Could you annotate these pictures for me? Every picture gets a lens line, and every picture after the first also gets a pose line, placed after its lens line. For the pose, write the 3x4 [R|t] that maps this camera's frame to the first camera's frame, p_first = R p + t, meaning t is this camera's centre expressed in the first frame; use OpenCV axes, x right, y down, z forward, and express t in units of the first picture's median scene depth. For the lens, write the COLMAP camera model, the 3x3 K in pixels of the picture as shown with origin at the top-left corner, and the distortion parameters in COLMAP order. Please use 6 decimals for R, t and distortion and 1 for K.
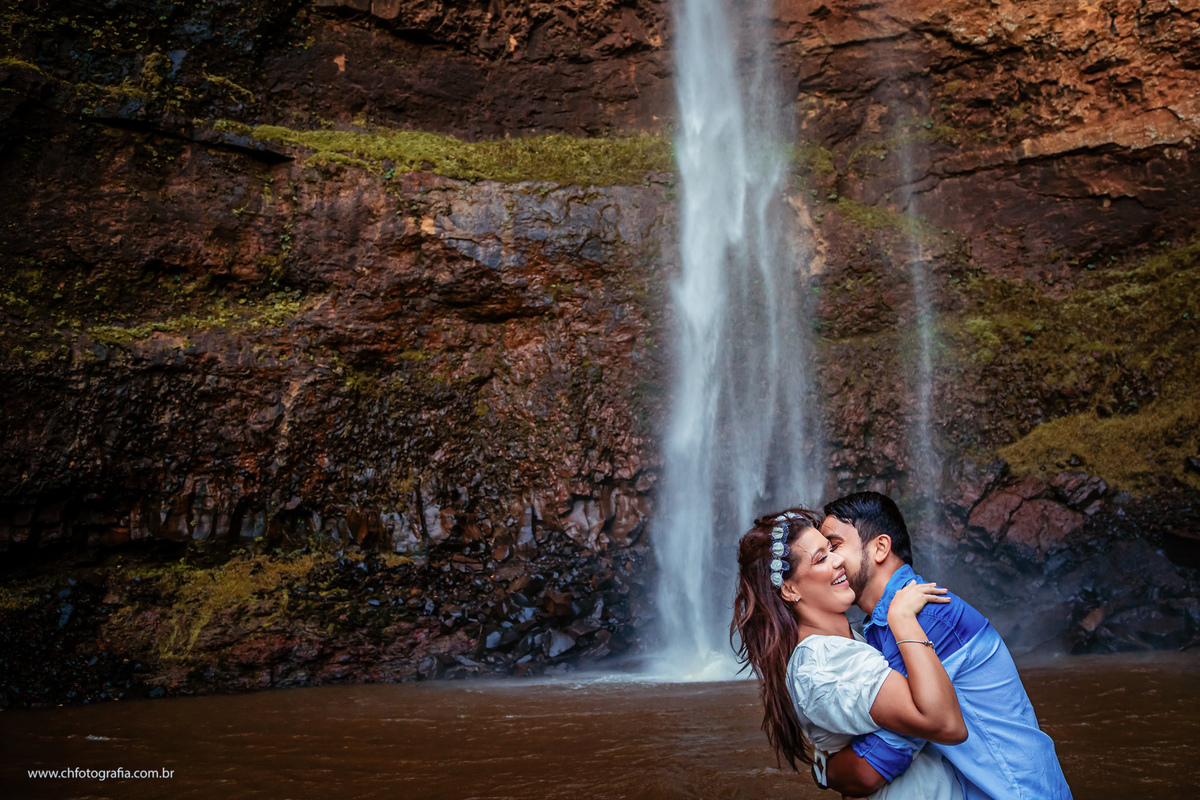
lens RADIAL K [[926.6, 0, 673.7], [0, 926.6, 408.9], [0, 0, 1]] dist [-0.051034, 0.008895]
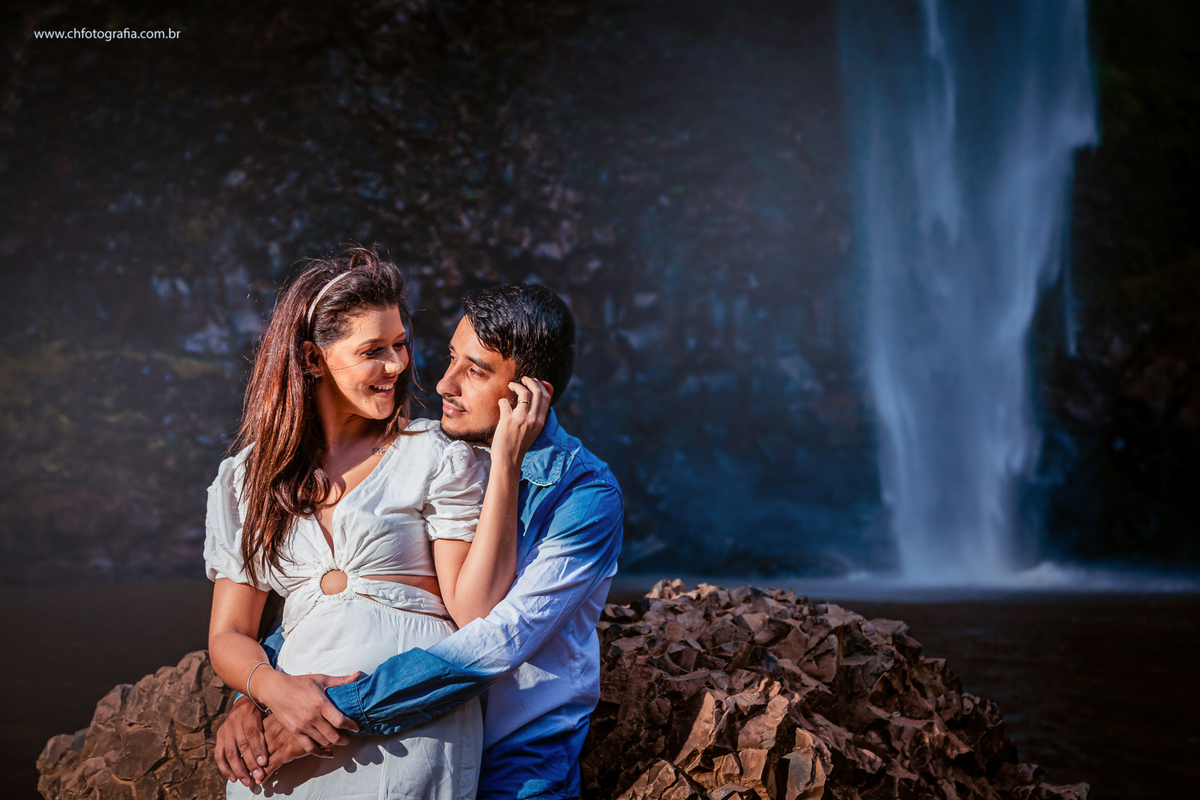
lens RADIAL K [[2007.4, 0, 602.3], [0, 2007.4, 391.1], [0, 0, 1]] dist [0.040166, 0.000000]
pose [[0.931234, 0.086837, 0.353925, -0.460028], [-0.141696, 0.981054, 0.132119, -0.014534], [-0.335746, -0.173184, 0.925895, -0.188712]]
